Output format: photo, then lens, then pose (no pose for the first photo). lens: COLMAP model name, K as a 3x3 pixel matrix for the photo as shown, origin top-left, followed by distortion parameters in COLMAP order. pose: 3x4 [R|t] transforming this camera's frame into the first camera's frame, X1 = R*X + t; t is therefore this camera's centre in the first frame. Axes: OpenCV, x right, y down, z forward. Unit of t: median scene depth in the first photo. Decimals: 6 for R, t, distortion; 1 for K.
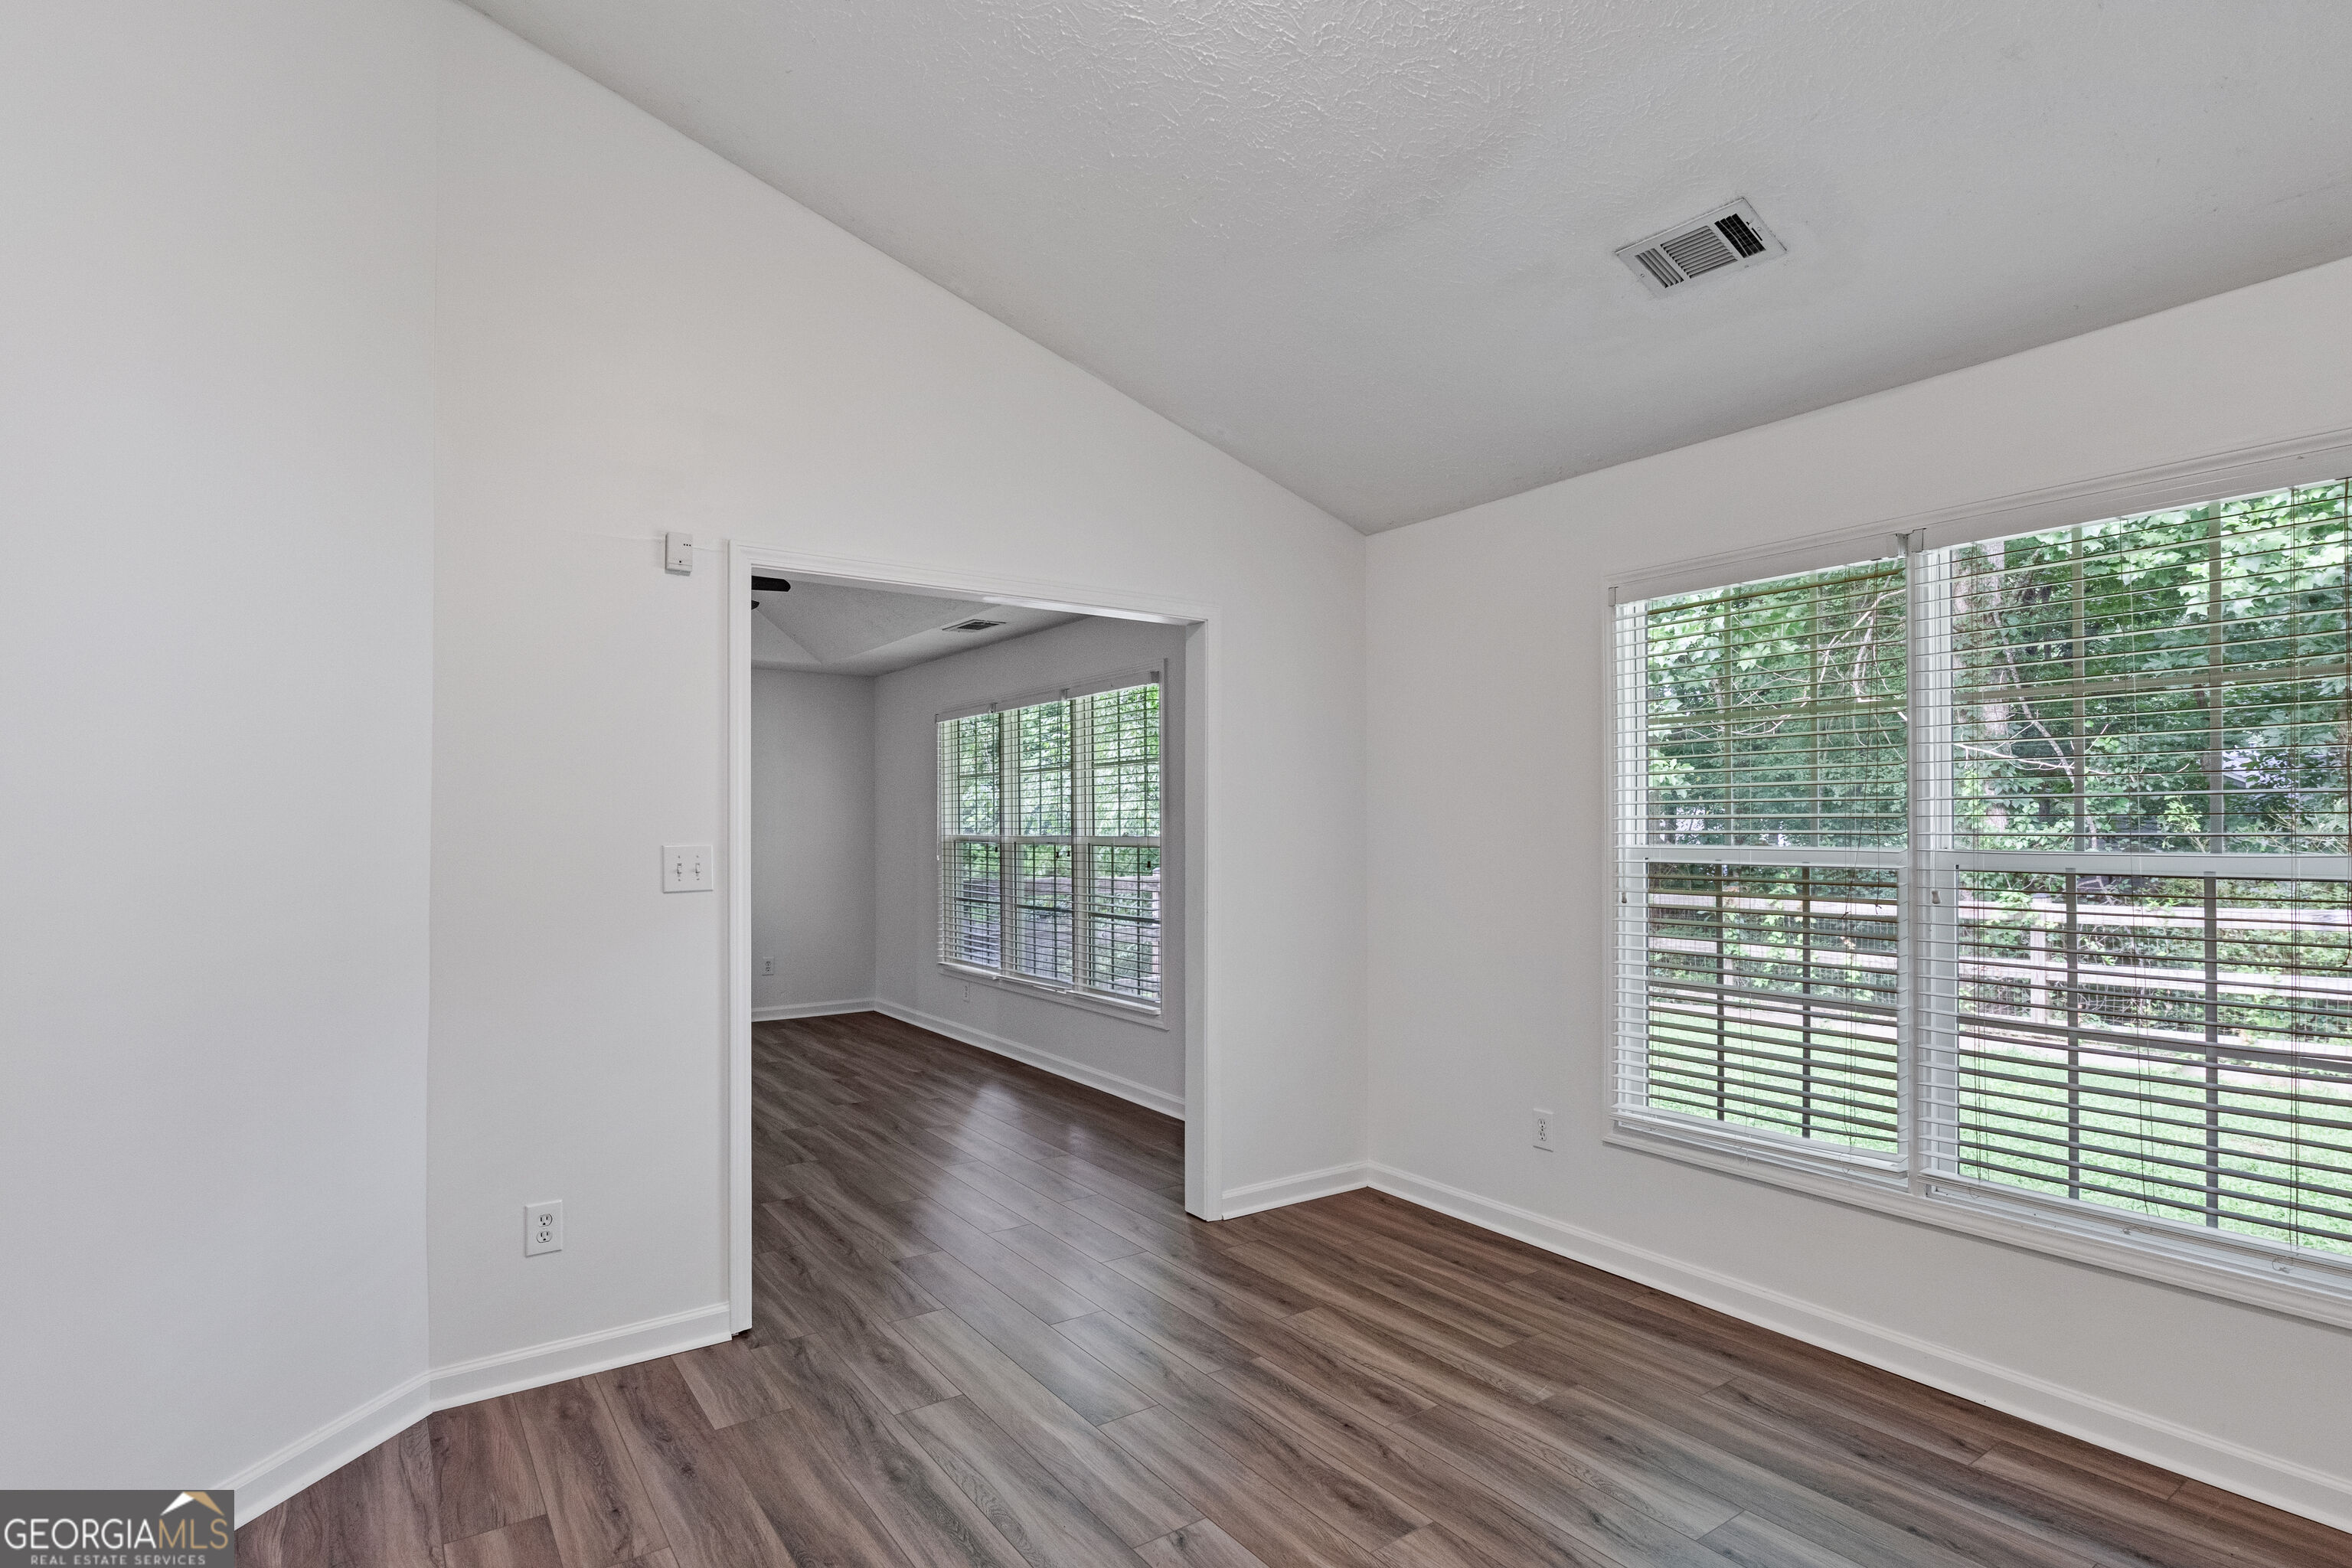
lens RADIAL K [[1166.1, 0, 1158.3], [0, 1166.1, 816.5], [0, 0, 1]] dist [-0.001217, 0.000021]
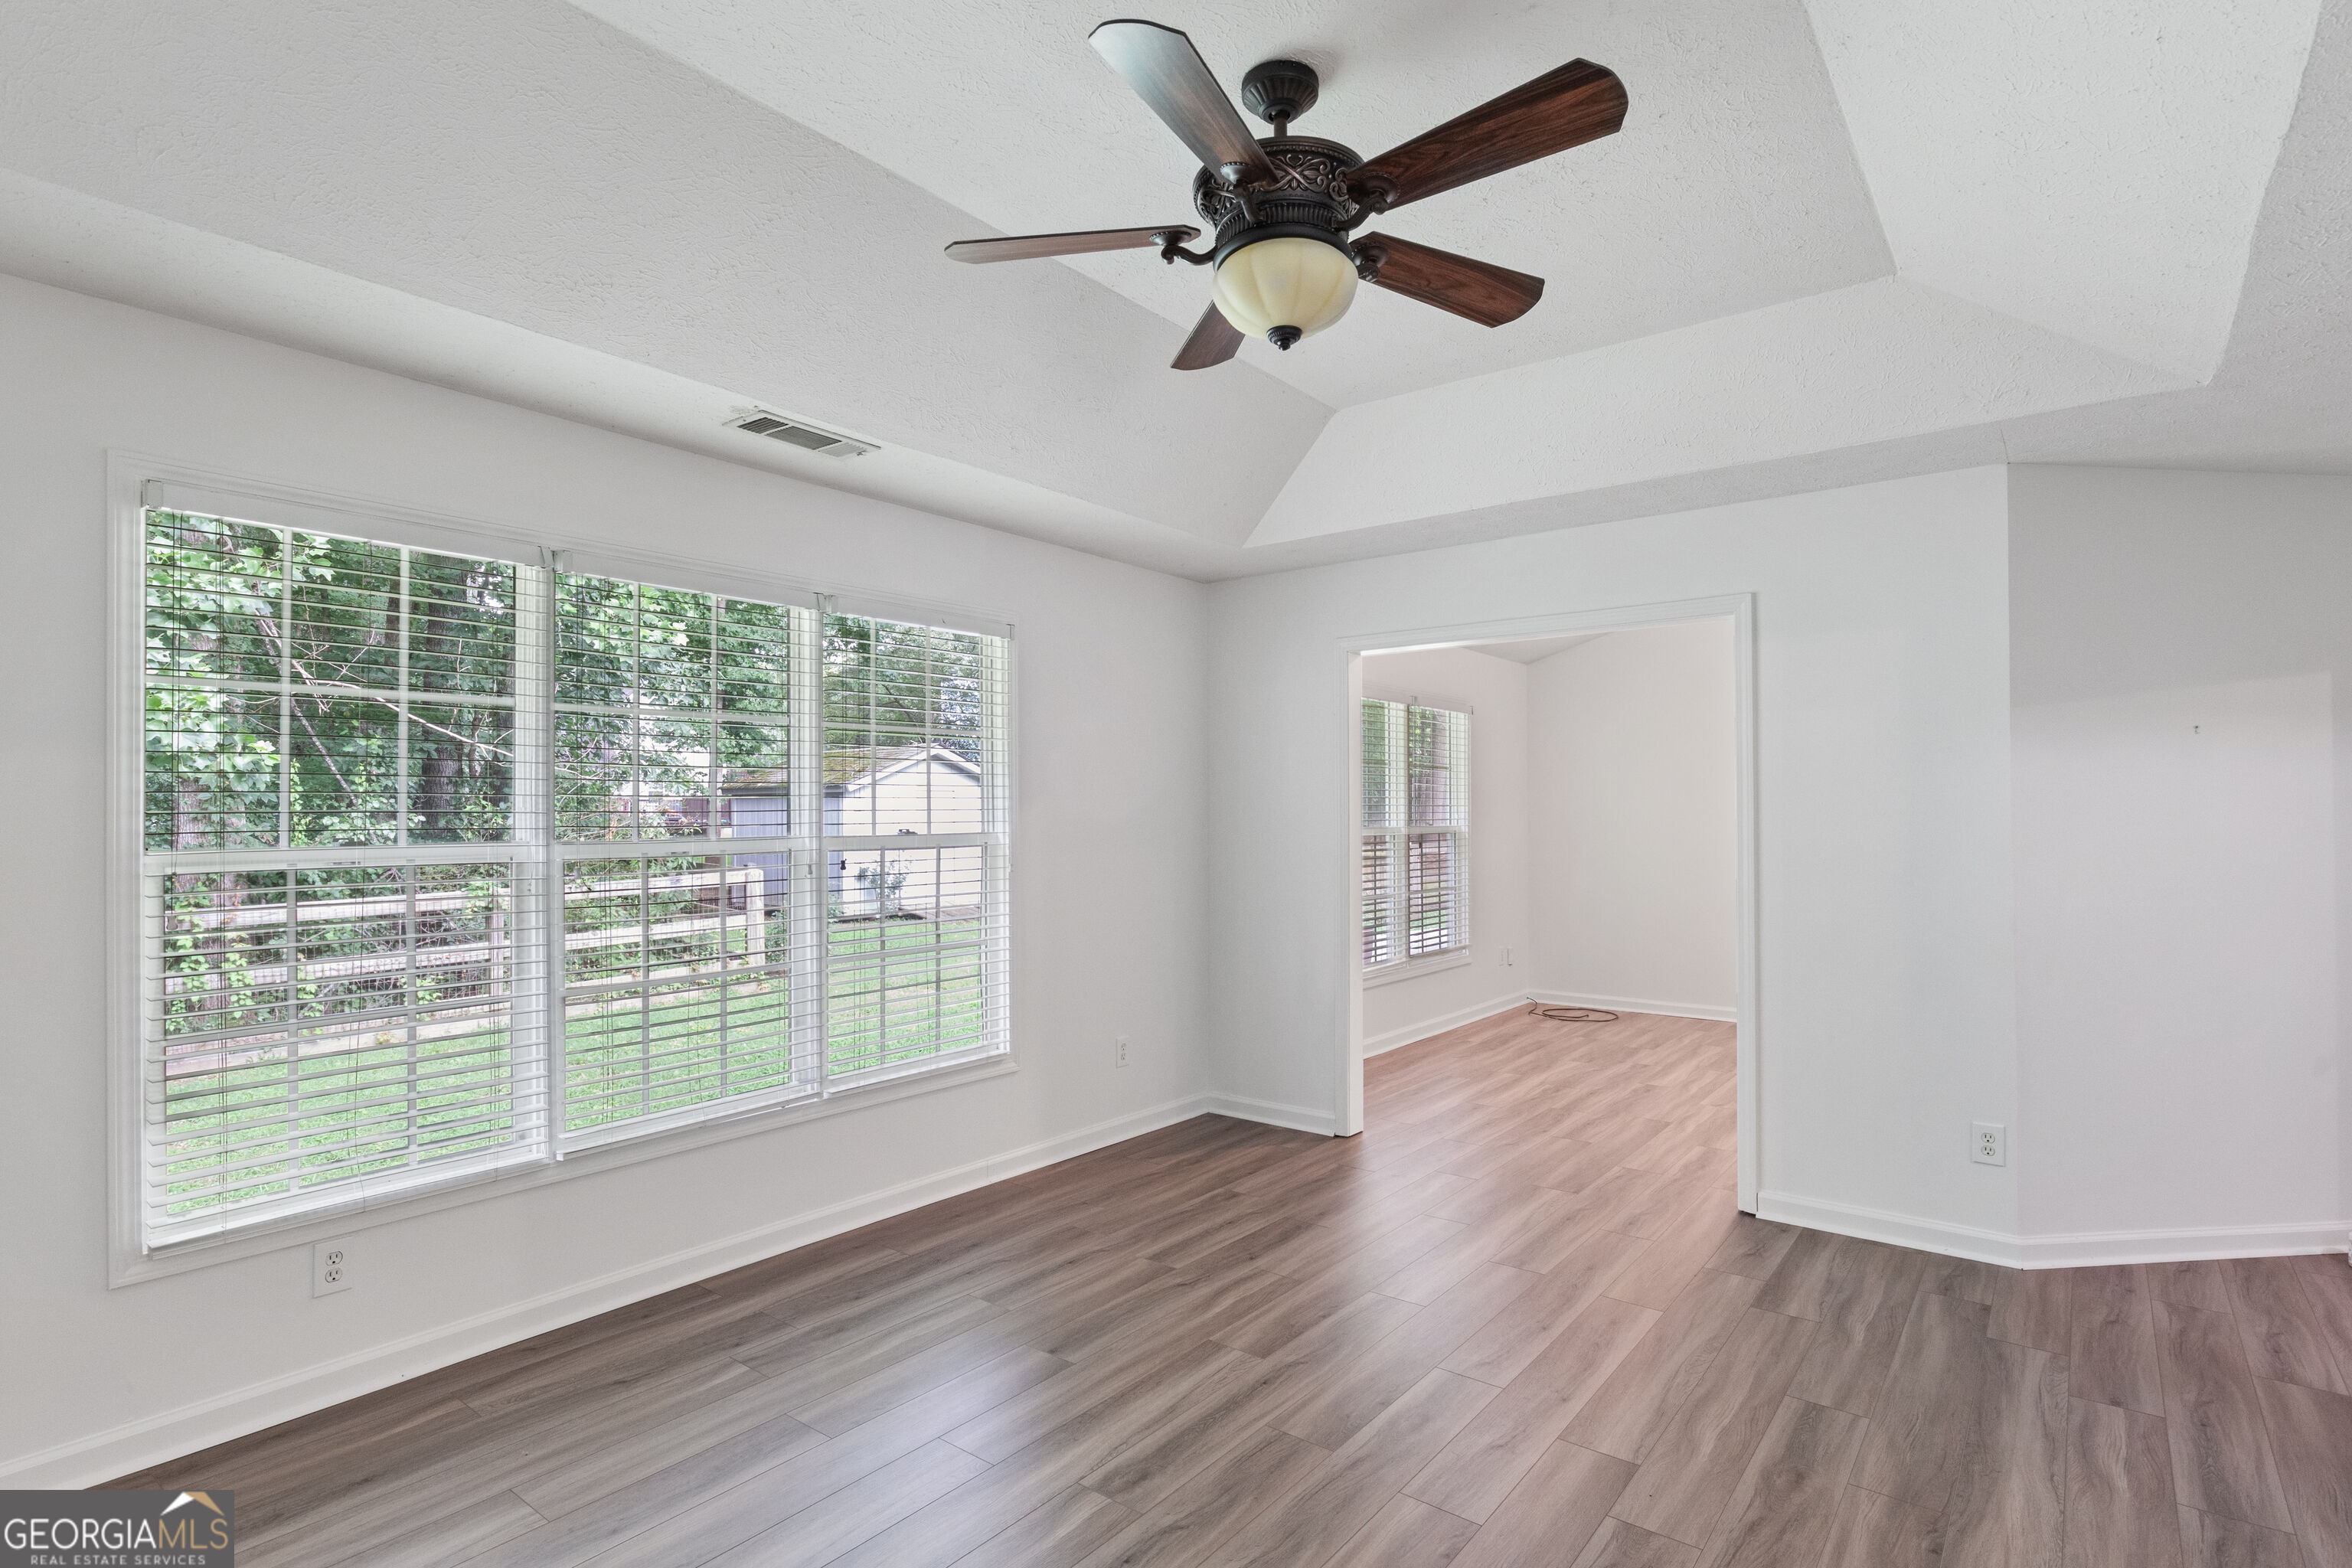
lens RADIAL K [[1166.1, 0, 1158.3], [0, 1166.1, 816.5], [0, 0, 1]] dist [-0.001217, 0.000021]
pose [[-0.293818, 0.001713, 0.955860, -0.997453], [-0.007477, 0.999964, -0.004091, 0.008279], [-0.955832, -0.008349, -0.293794, 1.423985]]
